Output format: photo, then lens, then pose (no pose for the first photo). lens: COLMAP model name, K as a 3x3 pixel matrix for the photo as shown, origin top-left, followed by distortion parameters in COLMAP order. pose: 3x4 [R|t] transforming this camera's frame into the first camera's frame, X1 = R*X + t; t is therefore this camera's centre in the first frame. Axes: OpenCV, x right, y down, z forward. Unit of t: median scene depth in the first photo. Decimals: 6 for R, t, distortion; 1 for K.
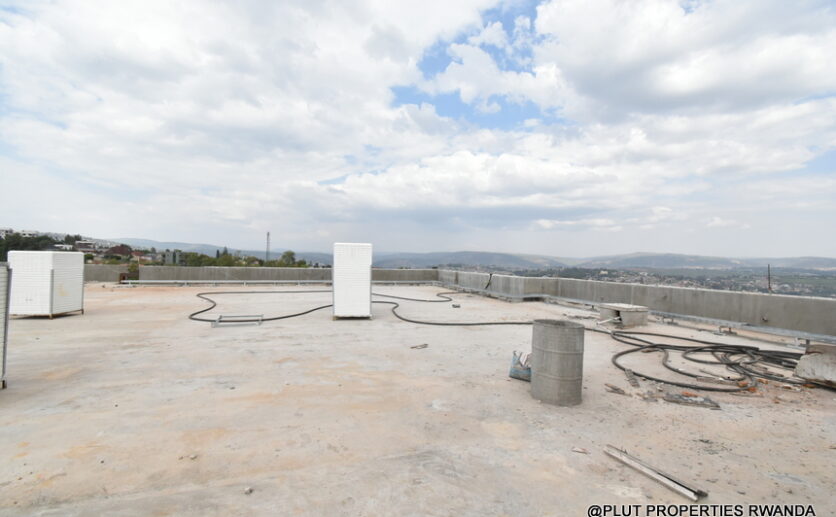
lens RADIAL K [[367.1, 0, 413.9], [0, 367.1, 262.8], [0, 0, 1]] dist [0.001485, -0.001913]
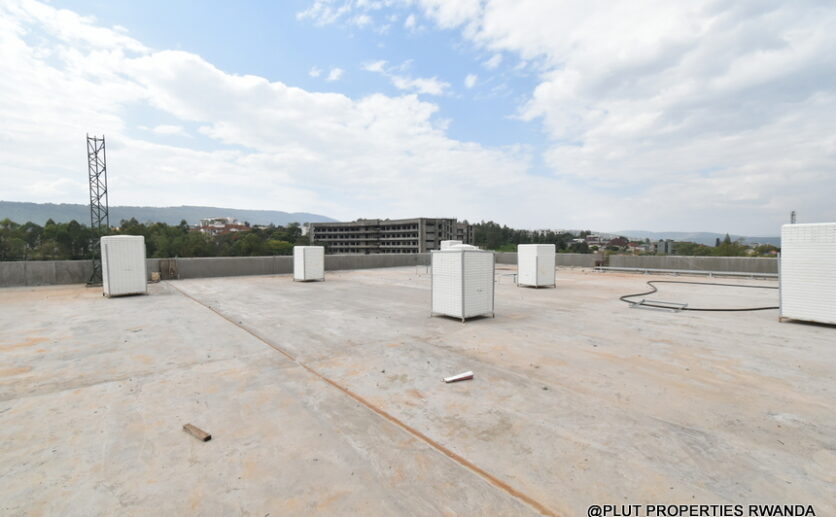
lens RADIAL K [[367.1, 0, 411.7], [0, 367.1, 262.5], [0, 0, 1]] dist [0.001485, -0.001913]
pose [[0.364737, 0.021363, -0.930866, 0.111029], [0.003042, 0.999704, 0.024134, 0.002479], [0.931106, -0.011634, 0.364564, -0.019043]]
